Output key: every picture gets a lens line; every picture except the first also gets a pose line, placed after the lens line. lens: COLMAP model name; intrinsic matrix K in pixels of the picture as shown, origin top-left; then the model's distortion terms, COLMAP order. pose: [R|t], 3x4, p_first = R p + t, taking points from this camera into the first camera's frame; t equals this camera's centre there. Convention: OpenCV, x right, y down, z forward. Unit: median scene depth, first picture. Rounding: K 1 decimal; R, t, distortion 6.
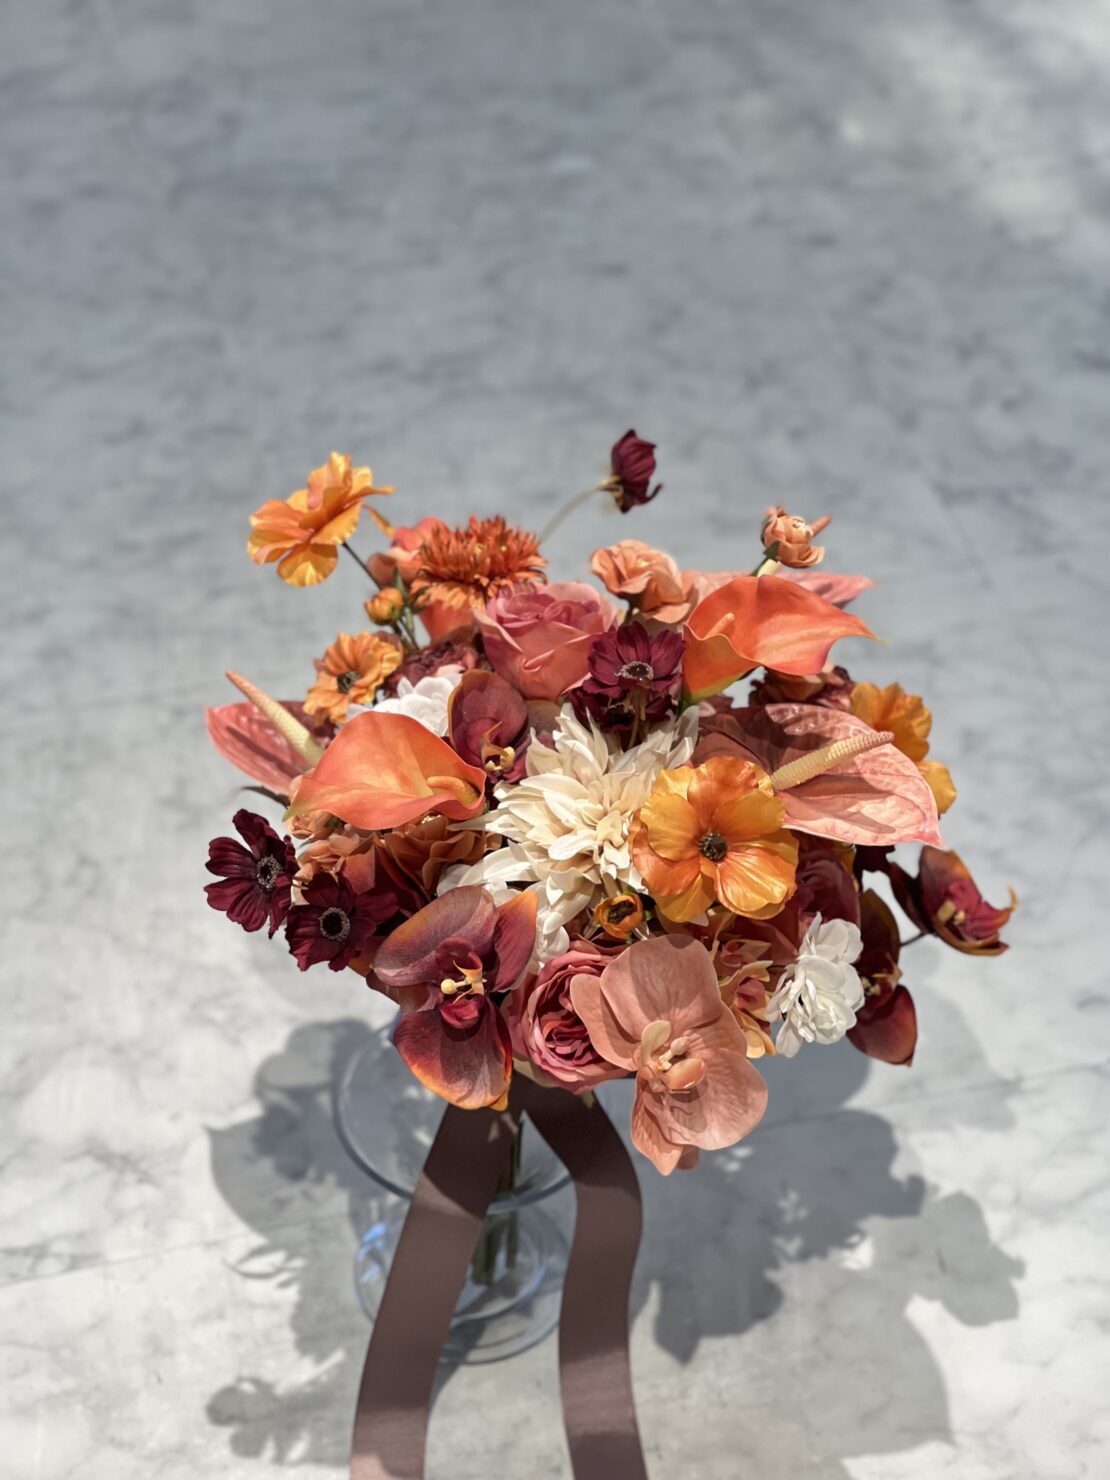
lens RADIAL K [[3380.3, 0, 555.0], [0, 3380.3, 740.0], [0, 0, 1]] dist [0.185516, 0.466833]
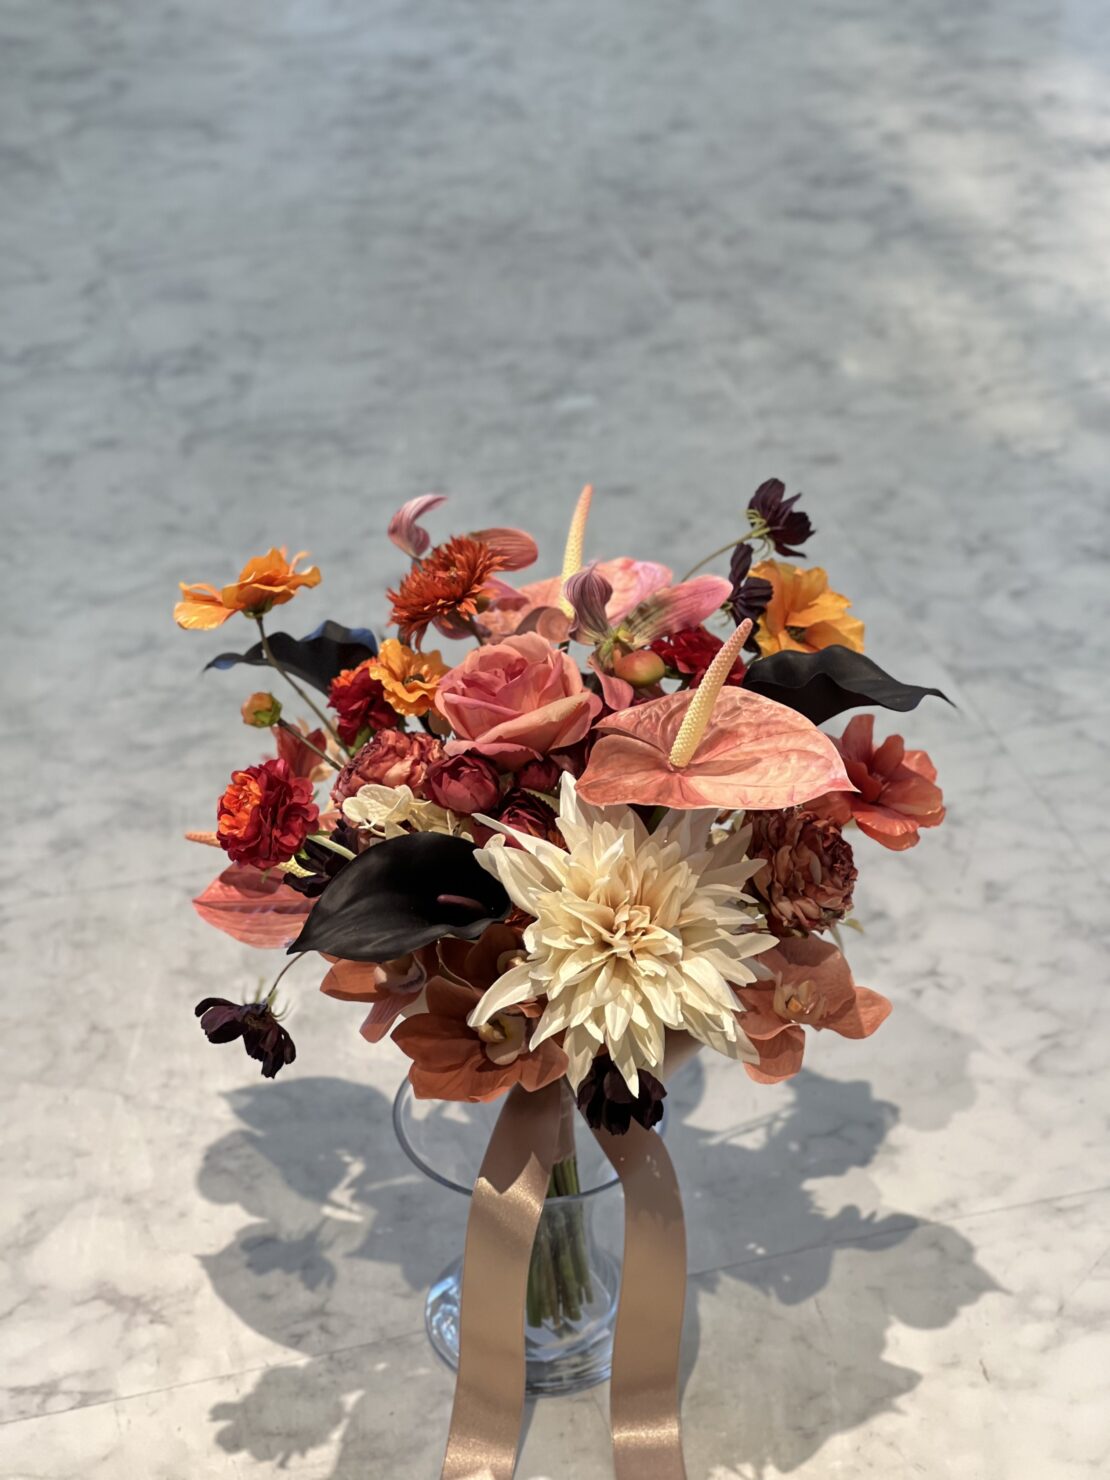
lens RADIAL K [[3380.3, 0, 555.0], [0, 3380.3, 740.0], [0, 0, 1]] dist [0.185516, 0.466833]
pose [[0.999126, -0.039171, -0.014601, 0.011224], [0.036512, 0.987780, -0.151518, 0.099457], [0.020357, 0.150852, 0.988347, 0.015389]]
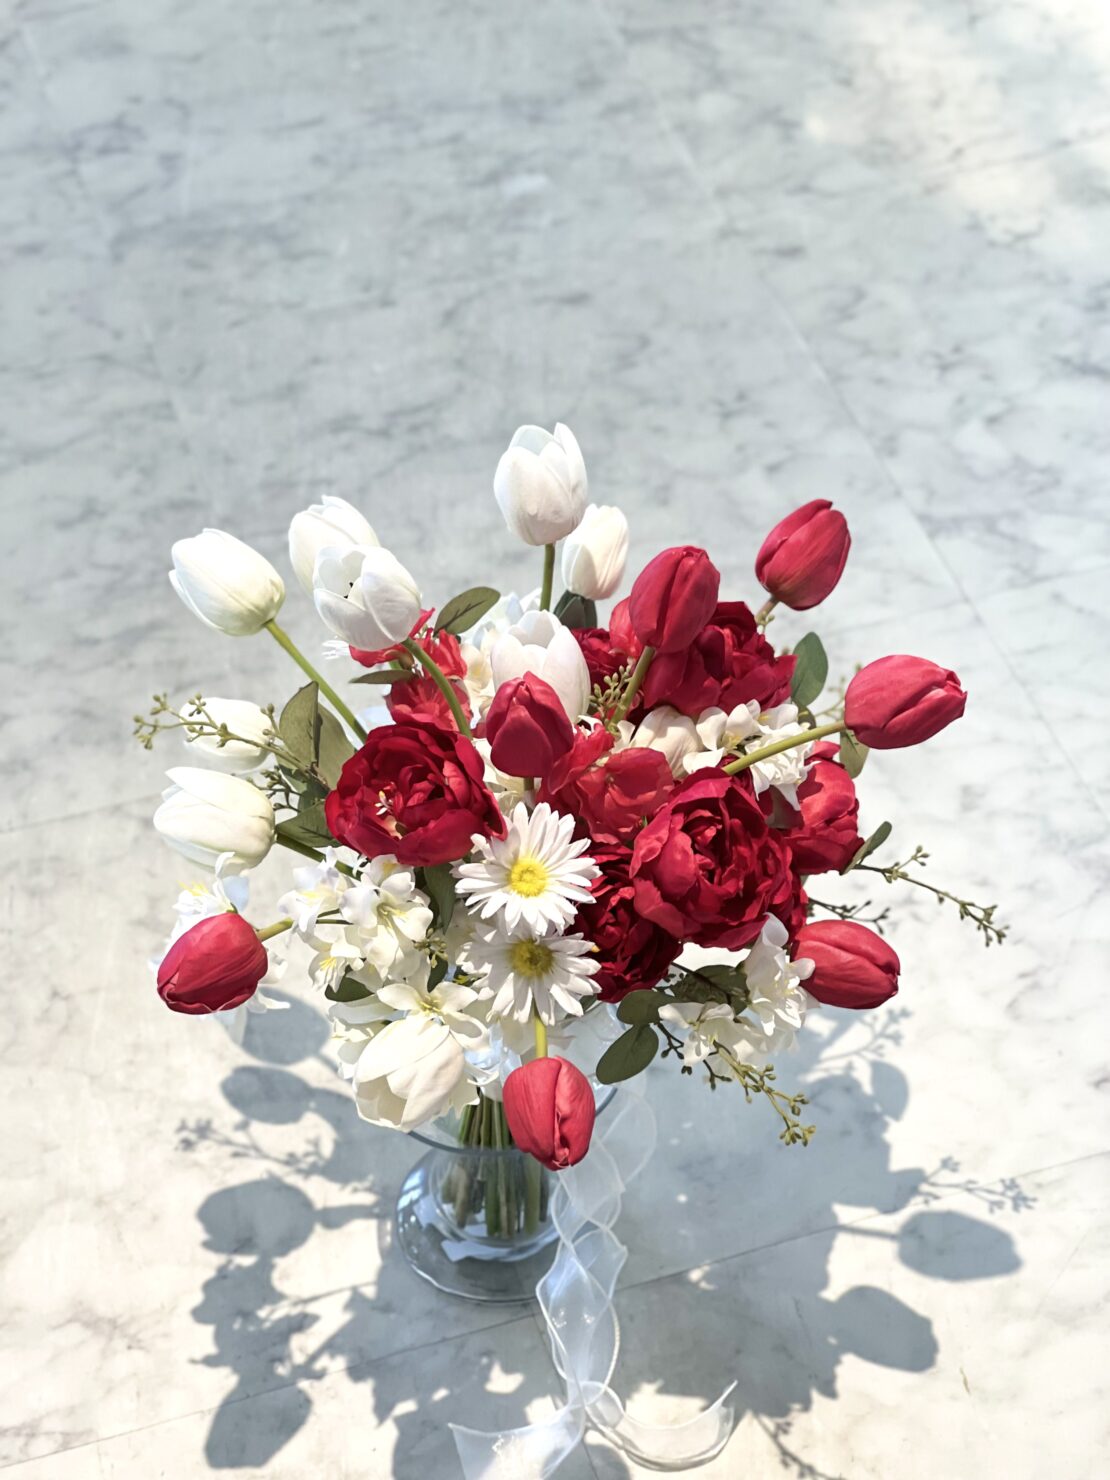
lens RADIAL K [[3380.3, 0, 555.0], [0, 3380.3, 740.0], [0, 0, 1]] dist [0.185516, 0.466833]
pose [[0.997772, -0.065181, -0.014242, 0.019611], [0.065739, 0.996910, 0.042996, -0.063734], [0.011395, -0.043837, 0.998974, 0.036868]]
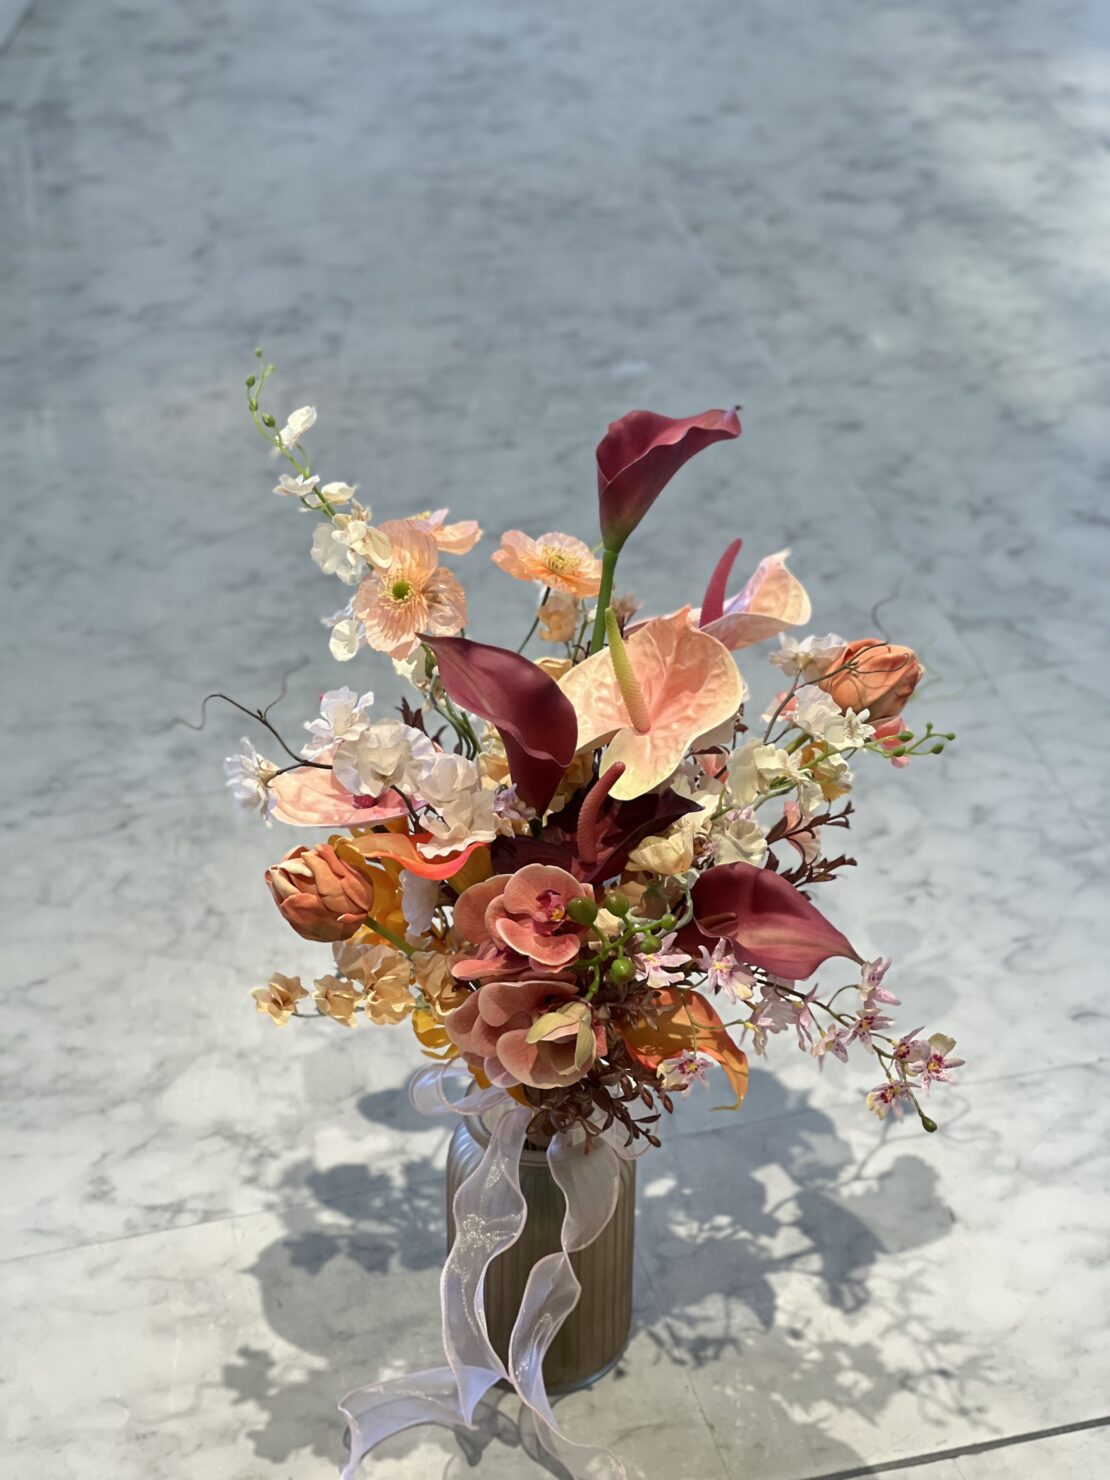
lens RADIAL K [[3380.3, 0, 555.0], [0, 3380.3, 740.0], [0, 0, 1]] dist [0.185516, 0.466833]
pose [[0.999555, -0.013205, -0.026730, 0.009749], [0.009898, 0.992691, -0.120277, 0.109538], [0.028123, 0.119959, 0.992380, -0.142725]]
